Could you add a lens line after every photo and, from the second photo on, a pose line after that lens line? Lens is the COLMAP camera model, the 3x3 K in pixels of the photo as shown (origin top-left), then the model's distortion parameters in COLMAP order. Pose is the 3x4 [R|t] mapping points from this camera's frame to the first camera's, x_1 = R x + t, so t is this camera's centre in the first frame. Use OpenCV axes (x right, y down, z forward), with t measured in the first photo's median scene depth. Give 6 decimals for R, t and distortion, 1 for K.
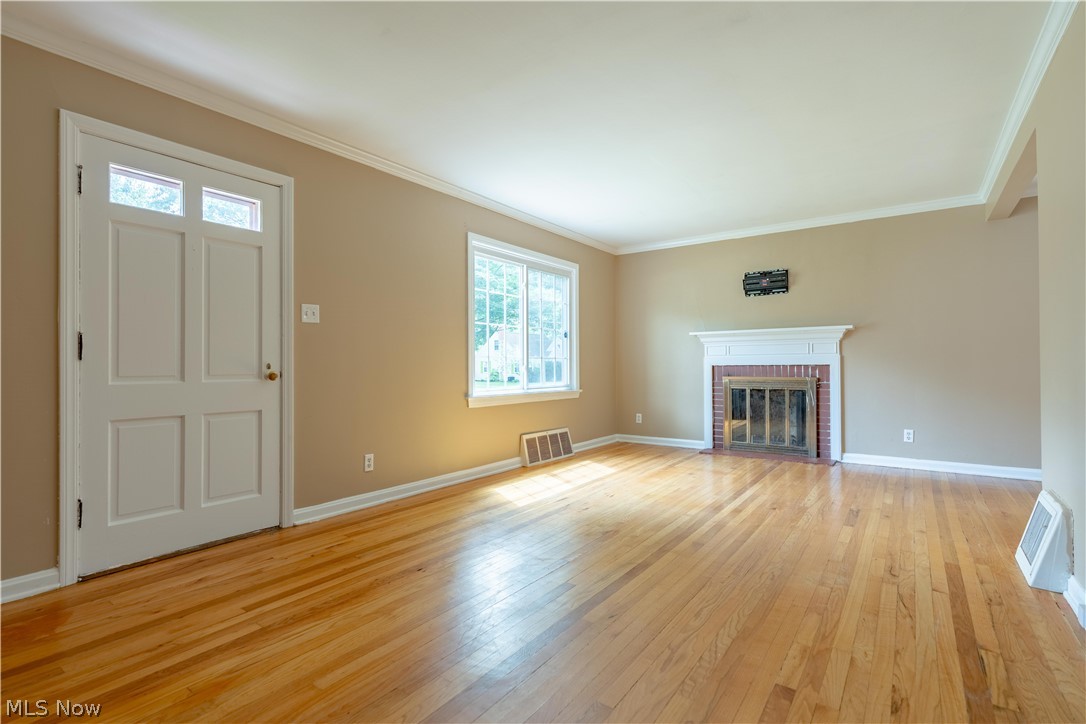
lens RADIAL K [[513.0, 0, 541.0], [0, 513.0, 361.1], [0, 0, 1]] dist [-0.005660, 0.000599]
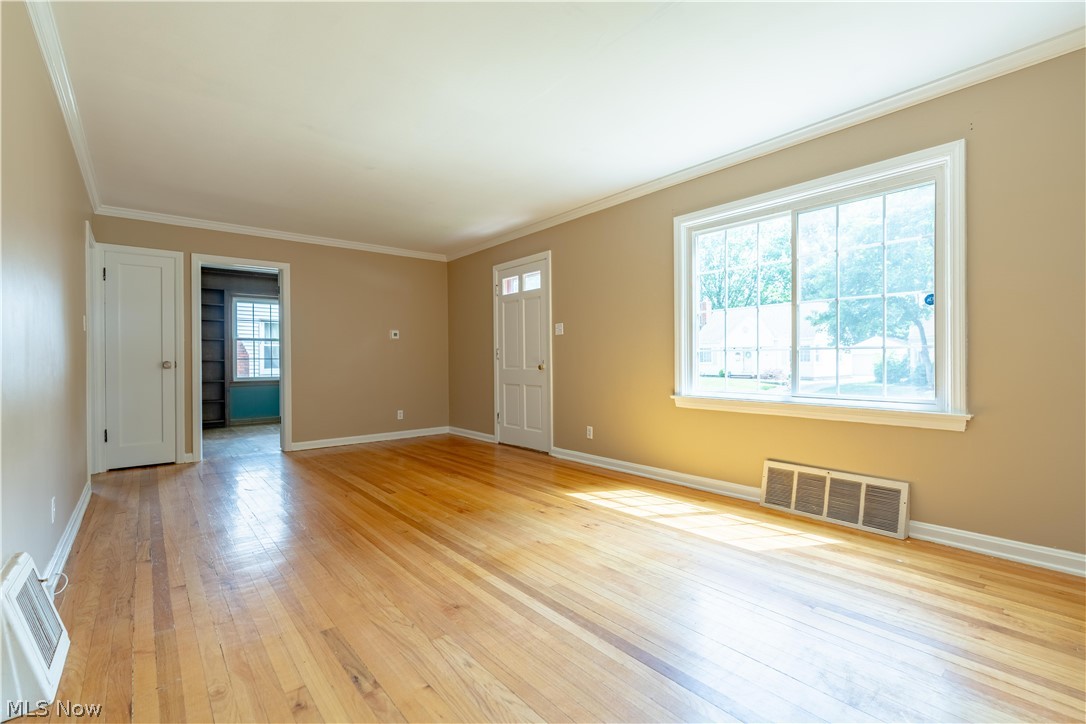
lens RADIAL K [[485.5, 0, 541.6], [0, 485.5, 361.2], [0, 0, 1]] dist [-0.000737, 0.000933]
pose [[-0.250313, 0.007445, -0.968136, 0.940869], [0.015522, 0.999873, 0.003676, 0.001607], [0.968041, -0.014107, -0.250396, 1.196564]]
